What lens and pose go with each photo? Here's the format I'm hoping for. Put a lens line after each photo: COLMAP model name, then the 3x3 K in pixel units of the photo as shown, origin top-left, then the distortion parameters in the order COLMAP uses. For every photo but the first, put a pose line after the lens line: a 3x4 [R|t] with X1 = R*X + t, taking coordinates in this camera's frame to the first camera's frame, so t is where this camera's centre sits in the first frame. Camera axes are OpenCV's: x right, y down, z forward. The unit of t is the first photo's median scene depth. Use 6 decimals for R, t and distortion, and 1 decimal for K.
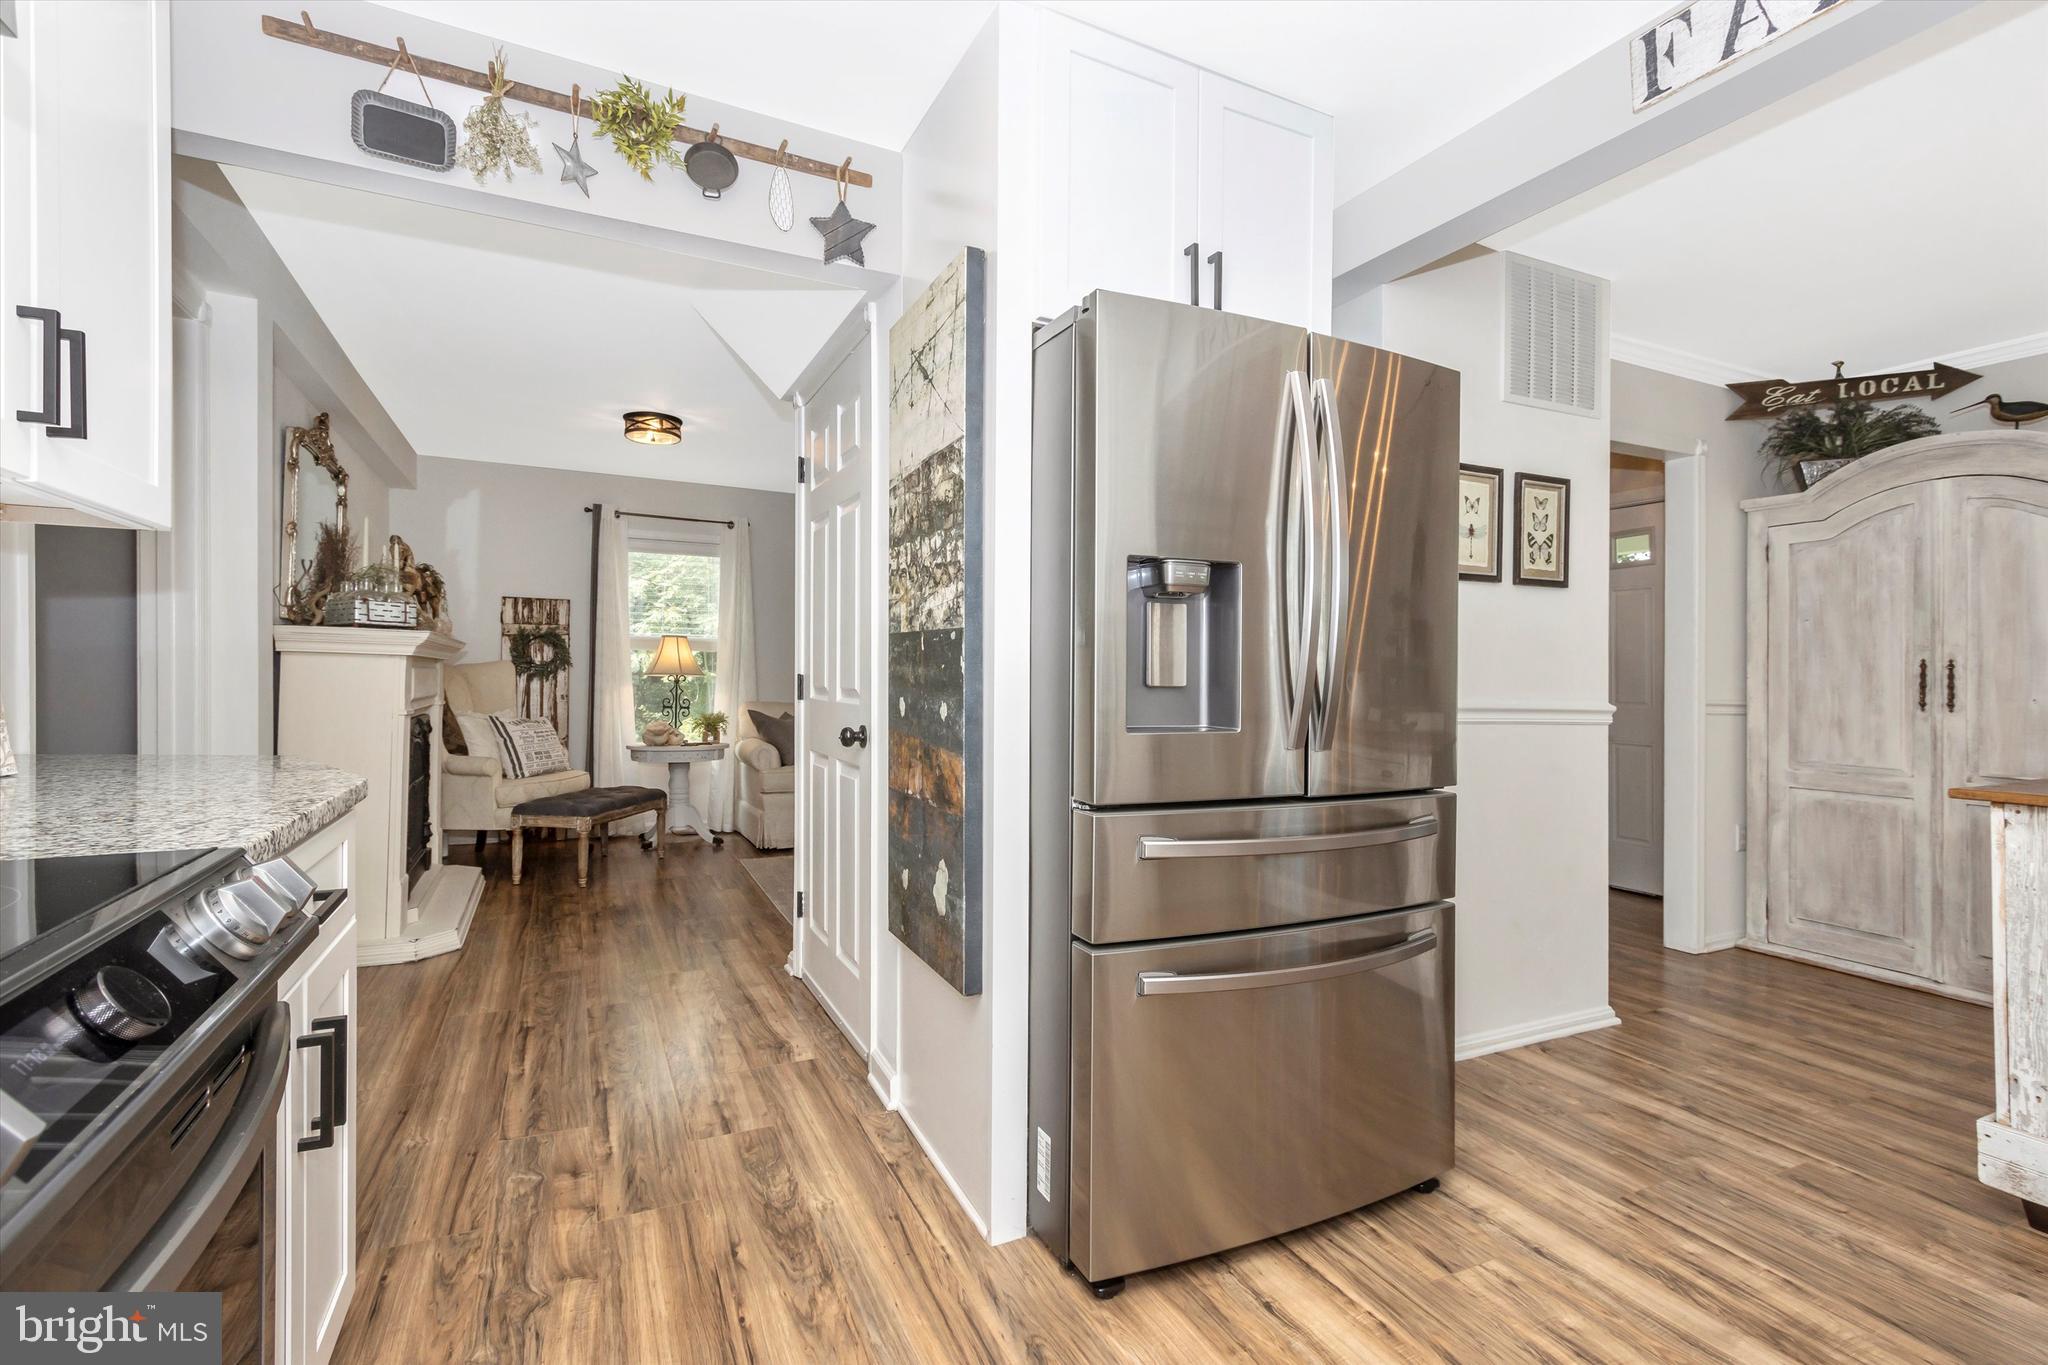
lens RADIAL K [[934.1, 0, 1016.7], [0, 934.1, 681.7], [0, 0, 1]] dist [0.005559, 0.000683]
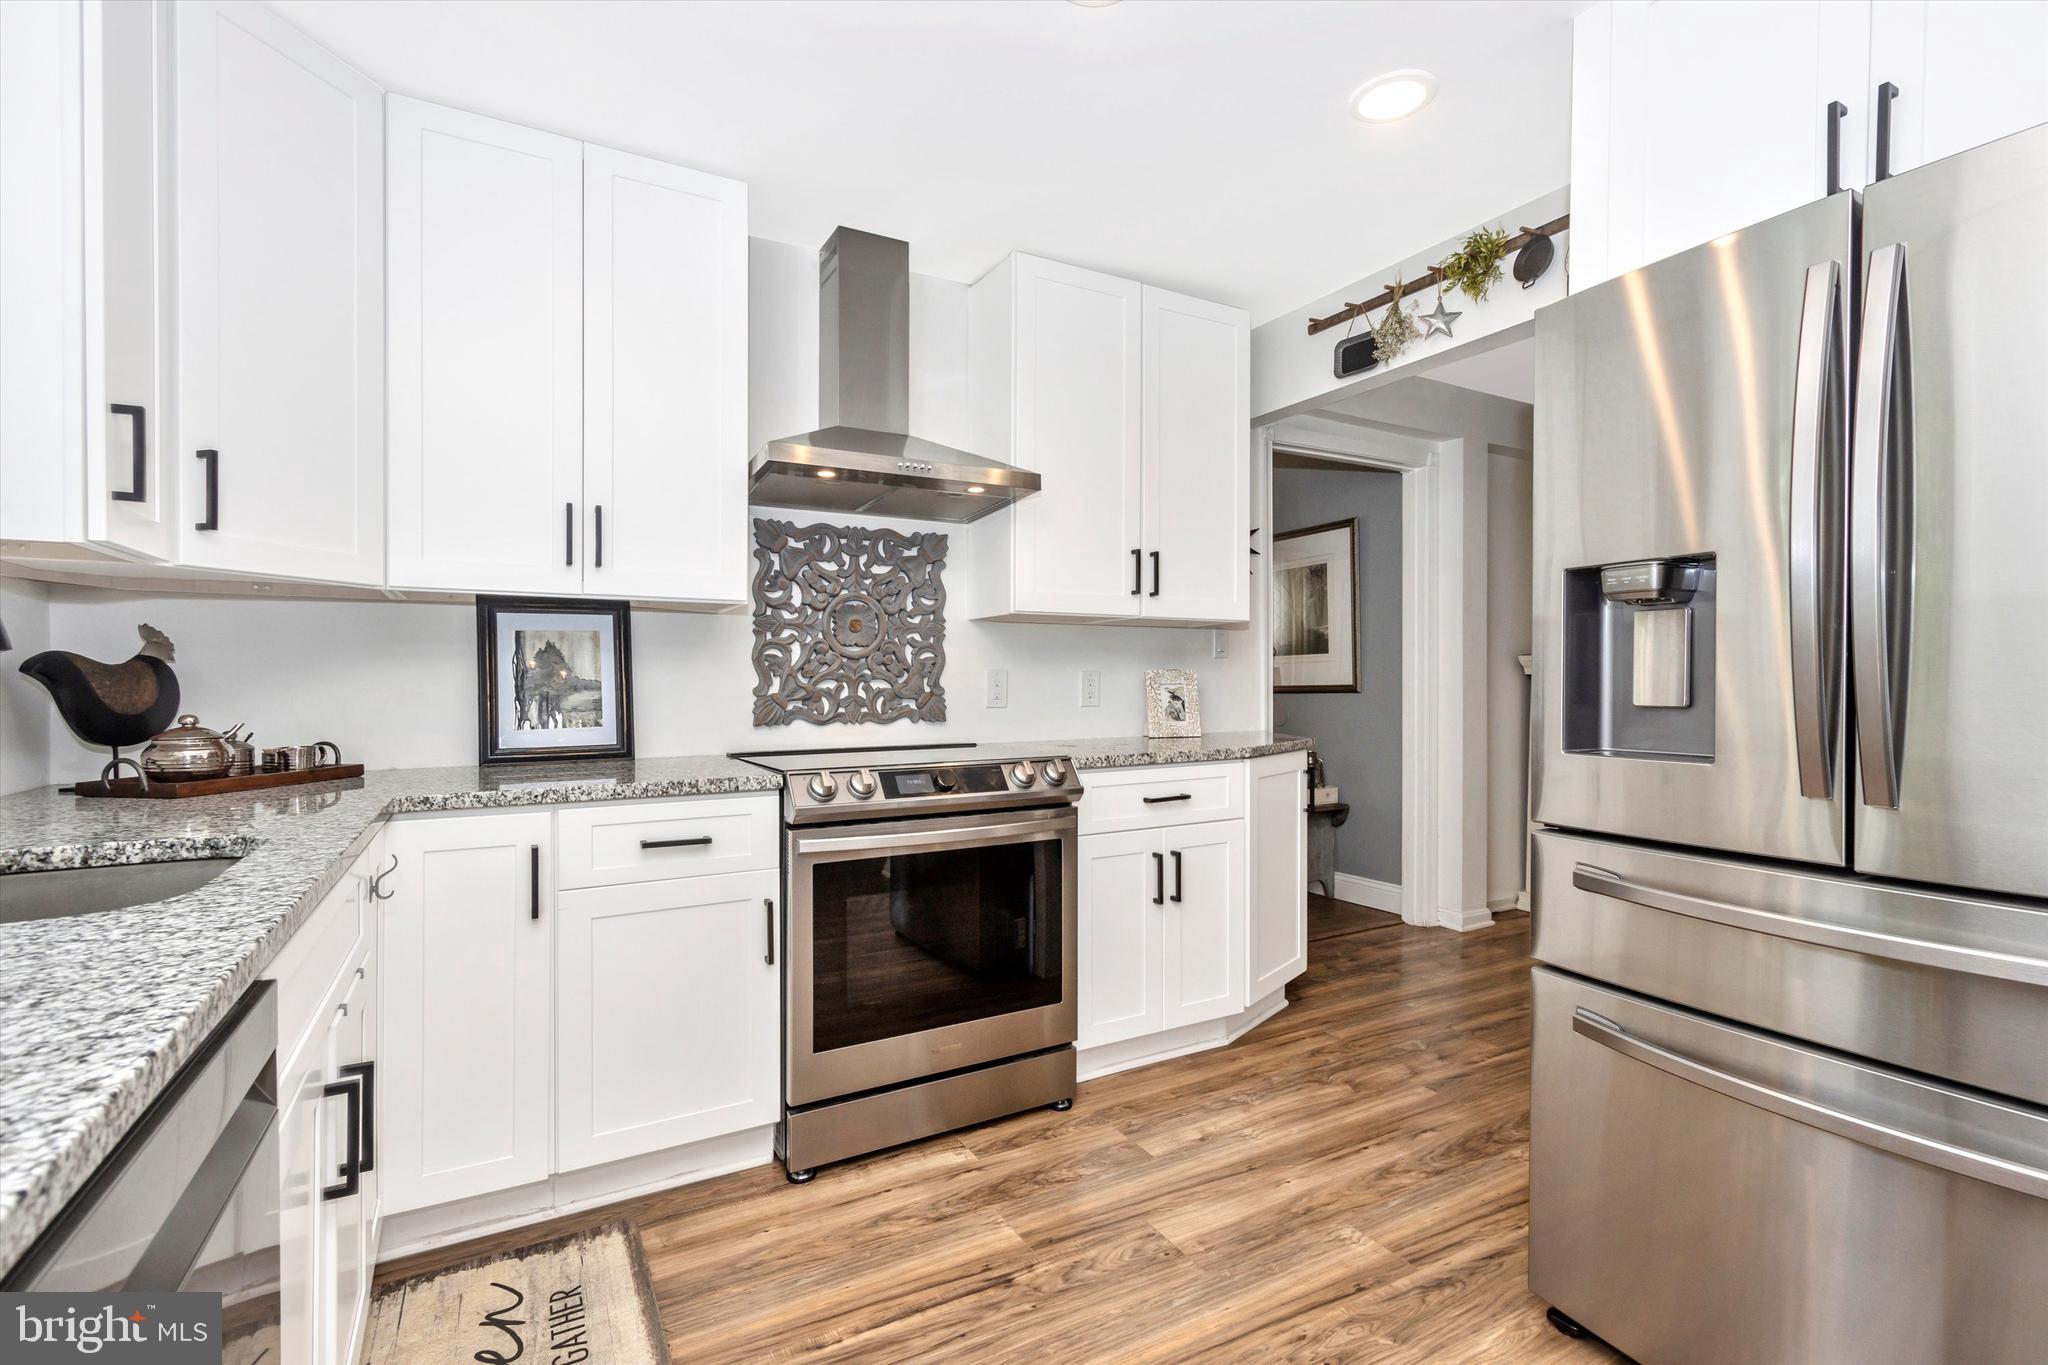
lens RADIAL K [[934.1, 0, 1027.1], [0, 934.1, 685.2], [0, 0, 1]] dist [0.005559, 0.000683]
pose [[0.070689, -0.003327, -0.997493, 0.915523], [-0.004306, 0.999984, -0.003640, -0.008959], [0.997489, 0.004552, 0.070674, 0.327459]]
